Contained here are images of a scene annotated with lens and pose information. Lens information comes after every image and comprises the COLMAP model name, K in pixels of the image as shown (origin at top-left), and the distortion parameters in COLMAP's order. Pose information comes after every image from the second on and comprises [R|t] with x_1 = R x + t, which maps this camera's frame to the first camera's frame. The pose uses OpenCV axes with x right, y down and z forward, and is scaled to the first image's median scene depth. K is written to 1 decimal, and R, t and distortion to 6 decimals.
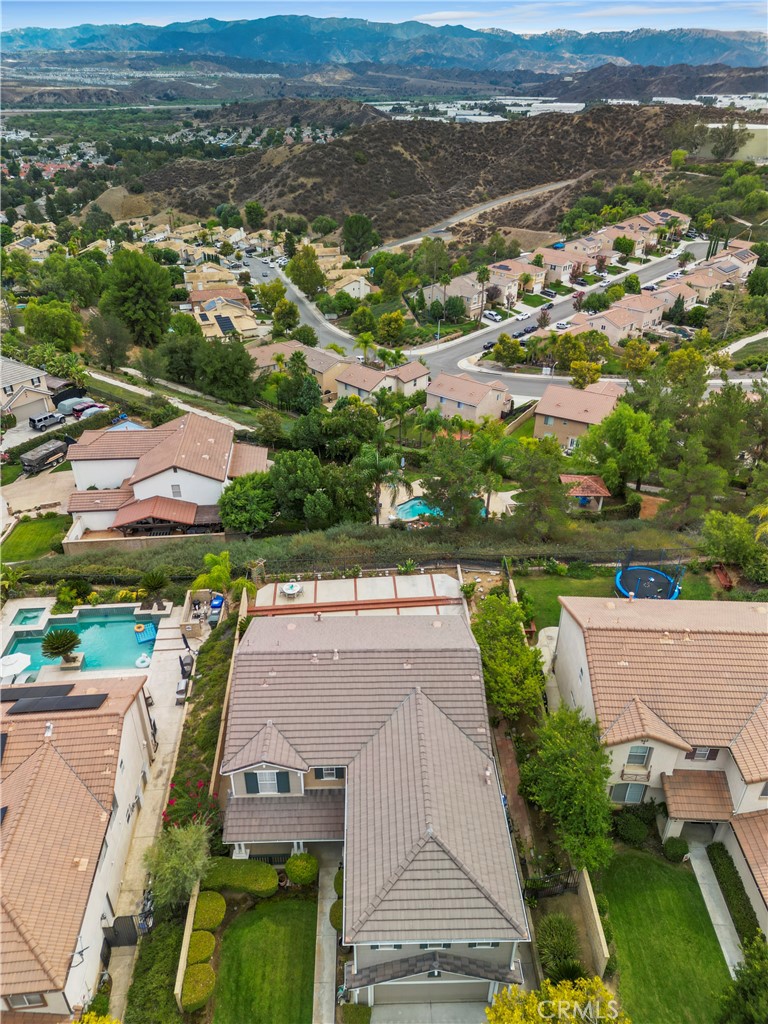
lens RADIAL K [[721.6, 0, 384.0], [0, 721.6, 512.0], [0, 0, 1]] dist [0.048111, -0.033271]
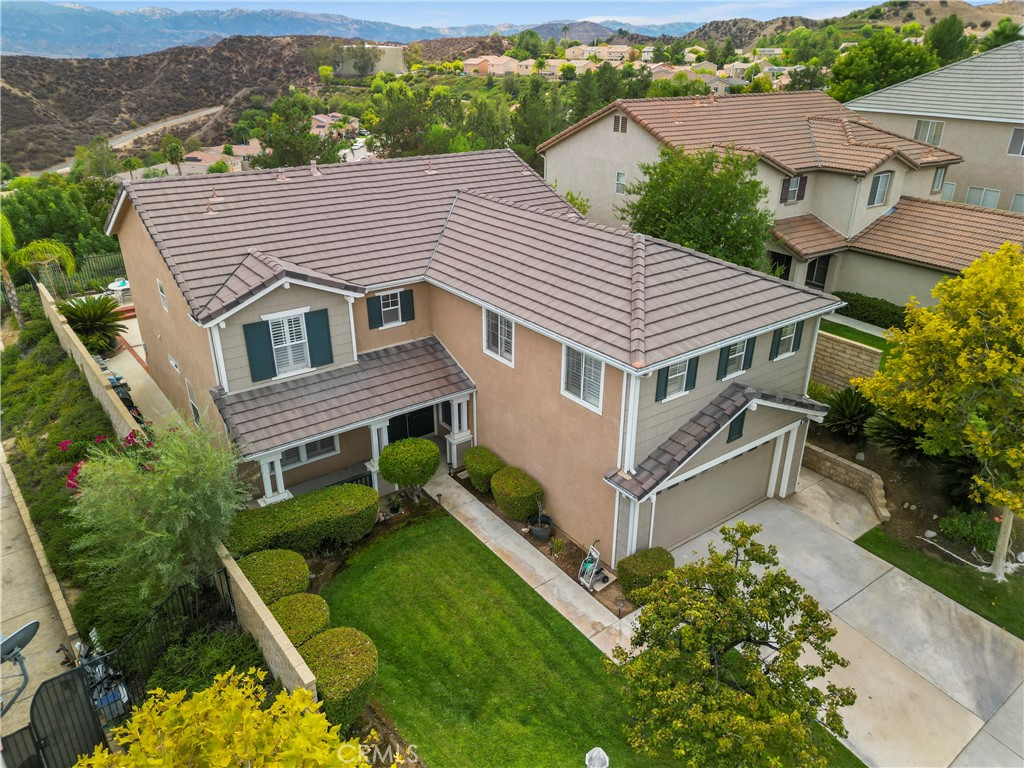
lens RADIAL K [[721.6, 0, 512.0], [0, 721.6, 384.0], [0, 0, 1]] dist [0.048111, -0.033271]
pose [[0.818542, -0.249427, 0.517470, -0.032708], [0.305495, 0.951881, -0.024417, 0.049121], [-0.486479, 0.178071, 0.855353, 0.051837]]
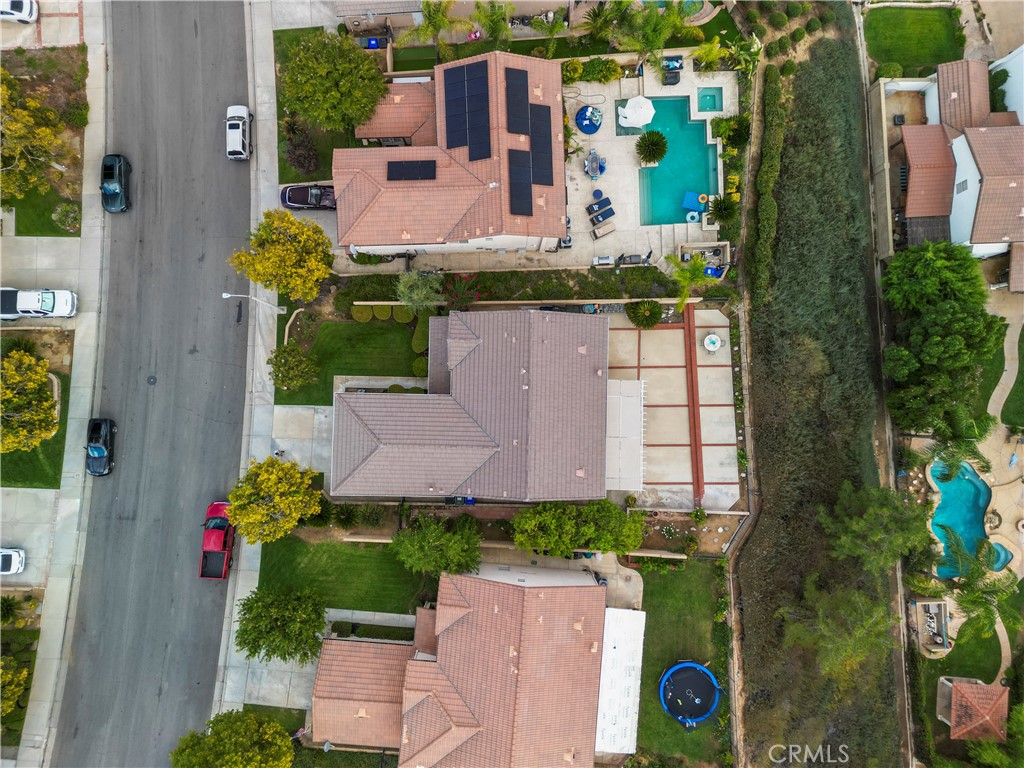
lens RADIAL K [[721.6, 0, 512.0], [0, 721.6, 384.0], [0, 0, 1]] dist [0.048111, -0.033271]
pose [[-0.052344, 0.997703, -0.043004, -0.001830], [-0.513991, 0.010005, 0.857737, -0.101907], [0.856197, 0.067001, 0.512286, 0.038206]]
